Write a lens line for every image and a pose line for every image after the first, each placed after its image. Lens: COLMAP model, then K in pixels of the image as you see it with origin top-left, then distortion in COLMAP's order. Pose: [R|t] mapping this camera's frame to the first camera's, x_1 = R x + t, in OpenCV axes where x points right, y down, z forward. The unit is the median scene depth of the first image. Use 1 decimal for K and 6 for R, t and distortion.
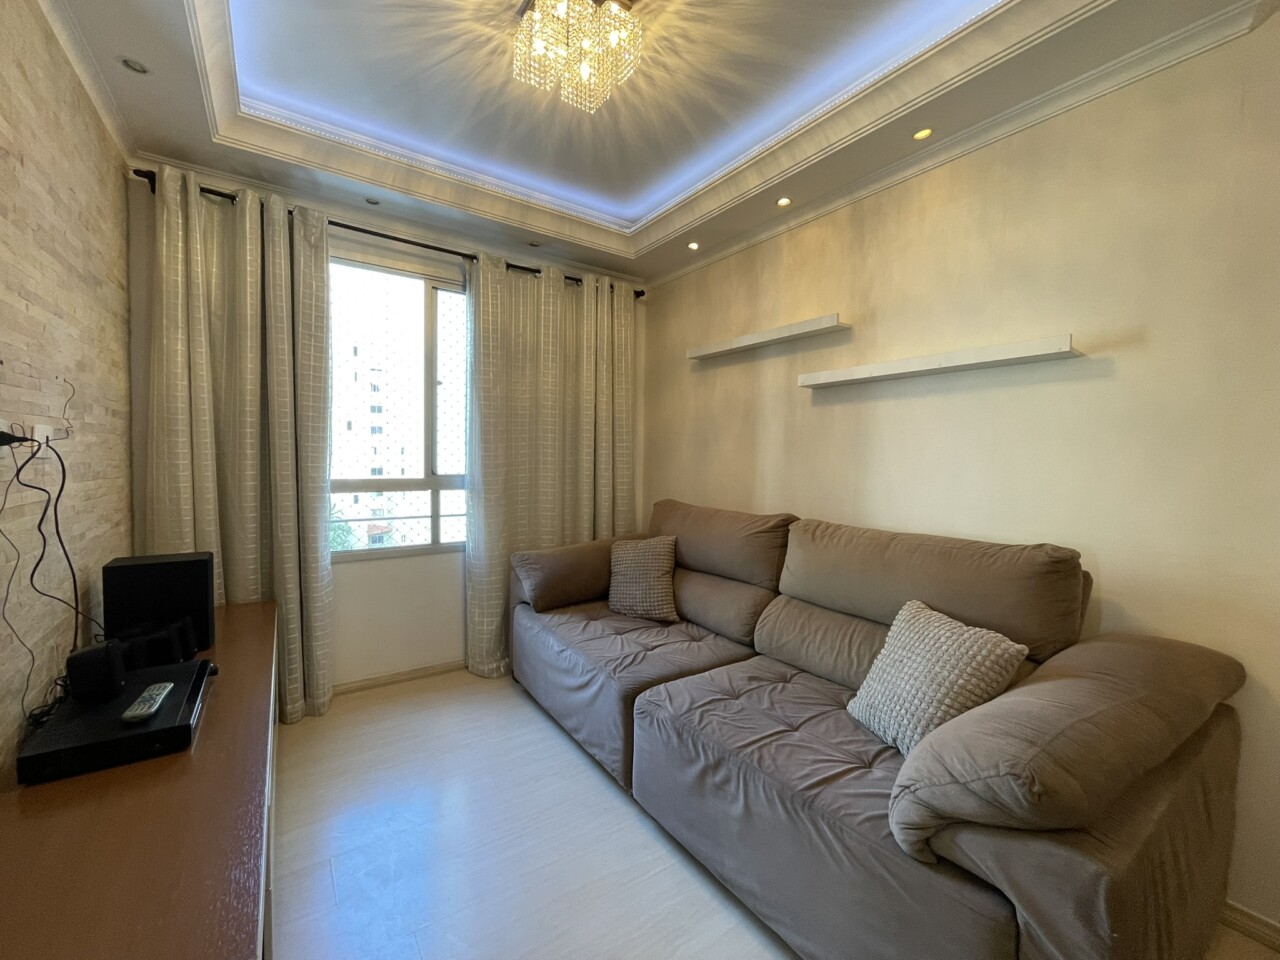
lens RADIAL K [[519.1, 0, 639.7], [0, 519.1, 478.2], [0, 0, 1]] dist [-0.001091, -0.000282]
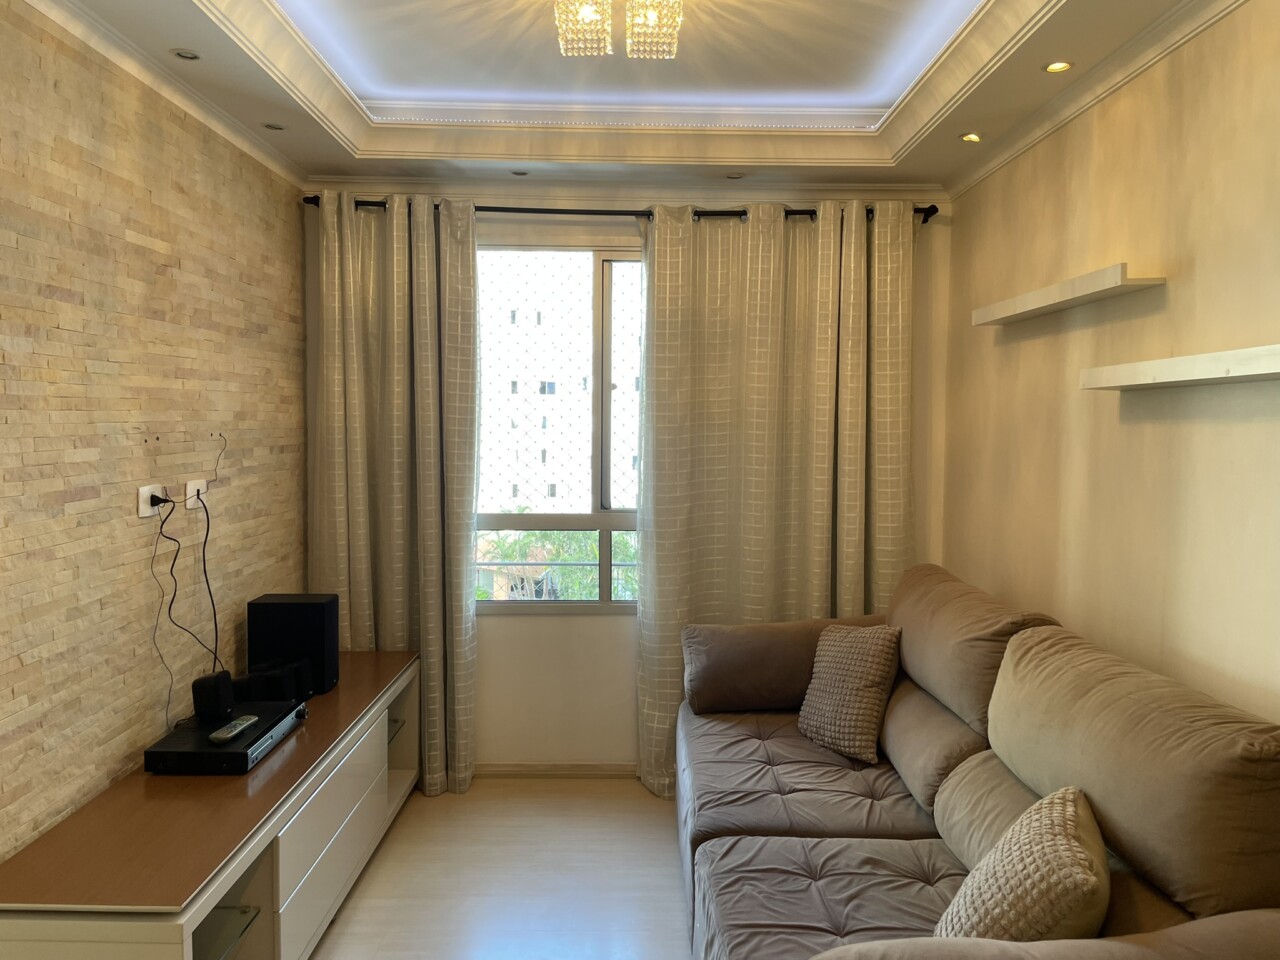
lens RADIAL K [[962.3, 0, 645.1], [0, 962.3, 473.0], [0, 0, 1]] dist [0.099476, -0.122206]
pose [[0.828752, 0.020618, -0.559236, 0.522330], [-0.018355, 0.999785, 0.009659, -0.089695], [0.559315, 0.002260, 0.828952, -0.148744]]
